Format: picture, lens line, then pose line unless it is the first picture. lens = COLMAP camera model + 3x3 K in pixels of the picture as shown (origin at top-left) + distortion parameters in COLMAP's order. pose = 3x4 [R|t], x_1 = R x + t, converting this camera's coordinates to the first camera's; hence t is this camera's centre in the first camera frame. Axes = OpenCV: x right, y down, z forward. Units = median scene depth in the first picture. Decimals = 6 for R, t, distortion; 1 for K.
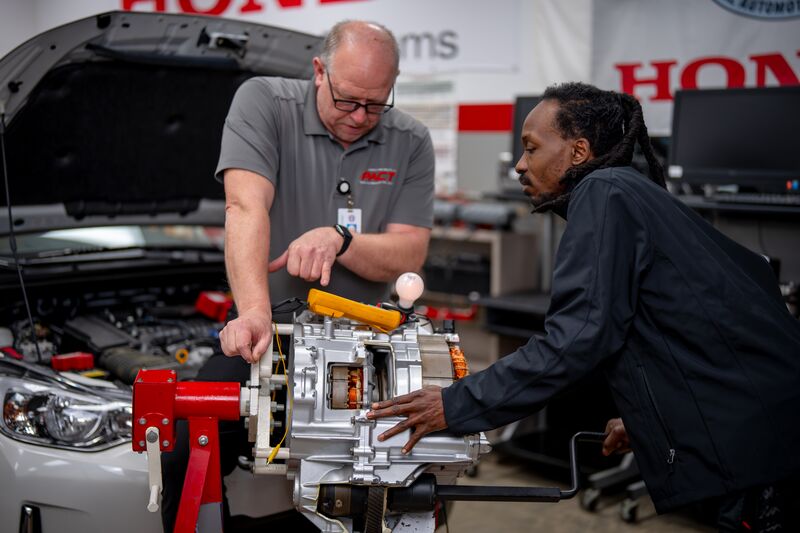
lens RADIAL K [[1035.4, 0, 400.0], [0, 1035.4, 265.4], [0, 0, 1]] dist [0.217759, 0.016352]
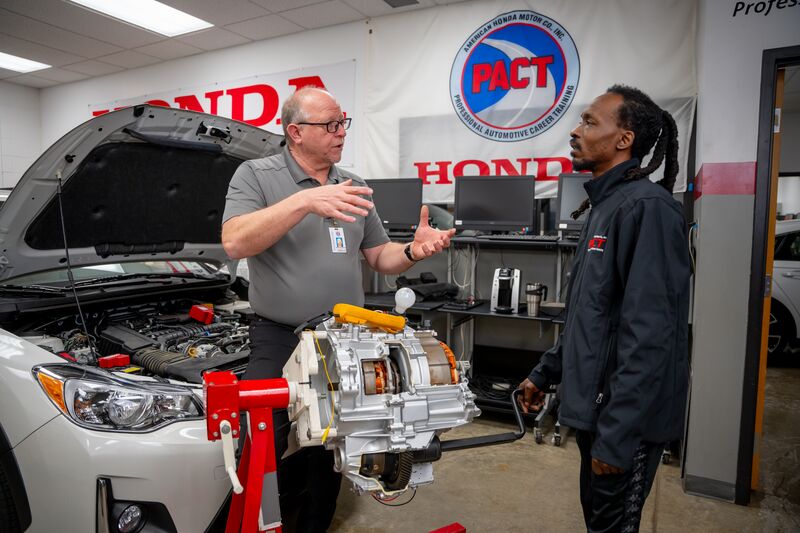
lens RADIAL K [[563.1, 0, 400.0], [0, 563.1, 268.8], [0, 0, 1]] dist [0.001751, 0.001101]
pose [[0.967686, -0.029833, 0.250386, -0.148693], [0.033968, 0.999348, -0.012209, -0.007345], [-0.249858, 0.020320, 0.968069, 0.231754]]
